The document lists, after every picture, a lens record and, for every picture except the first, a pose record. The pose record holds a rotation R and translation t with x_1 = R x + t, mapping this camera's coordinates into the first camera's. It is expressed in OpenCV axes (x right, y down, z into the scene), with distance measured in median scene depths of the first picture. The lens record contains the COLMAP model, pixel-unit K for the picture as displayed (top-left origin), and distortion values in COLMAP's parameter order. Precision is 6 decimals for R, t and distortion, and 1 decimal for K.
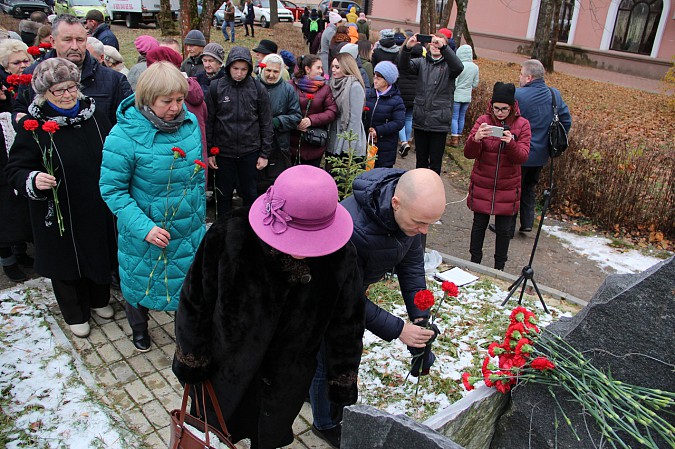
lens RADIAL K [[561.0, 0, 349.2], [0, 561.0, 227.7], [0, 0, 1]] dist [-0.175526, 0.125155]
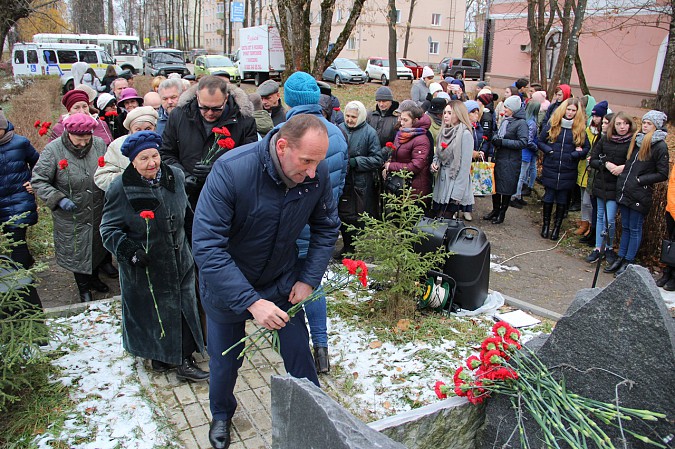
lens RADIAL K [[561.0, 0, 349.2], [0, 561.0, 227.7], [0, 0, 1]] dist [-0.175526, 0.125155]
pose [[0.975720, 0.028023, -0.217219, 0.160527], [-0.049820, 0.994179, -0.095526, 0.051754], [0.213278, 0.104028, 0.971437, -0.040347]]
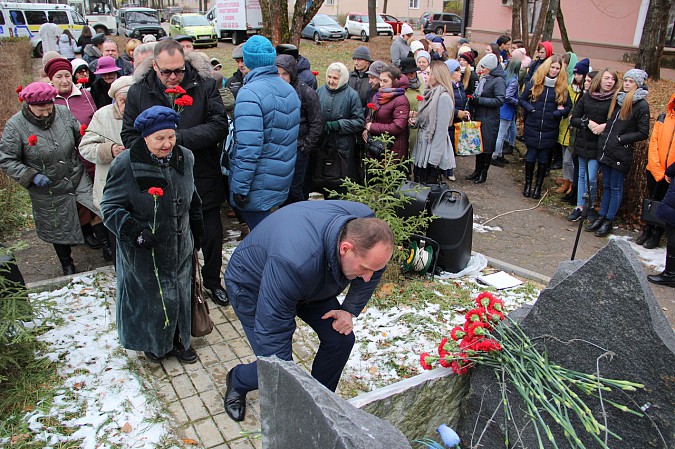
lens RADIAL K [[561.0, 0, 349.2], [0, 561.0, 227.7], [0, 0, 1]] dist [-0.175526, 0.125155]
pose [[0.982434, 0.022184, -0.185287, 0.159472], [-0.026589, 0.999419, -0.021323, 0.032331], [0.184706, 0.025875, 0.982453, -0.038282]]
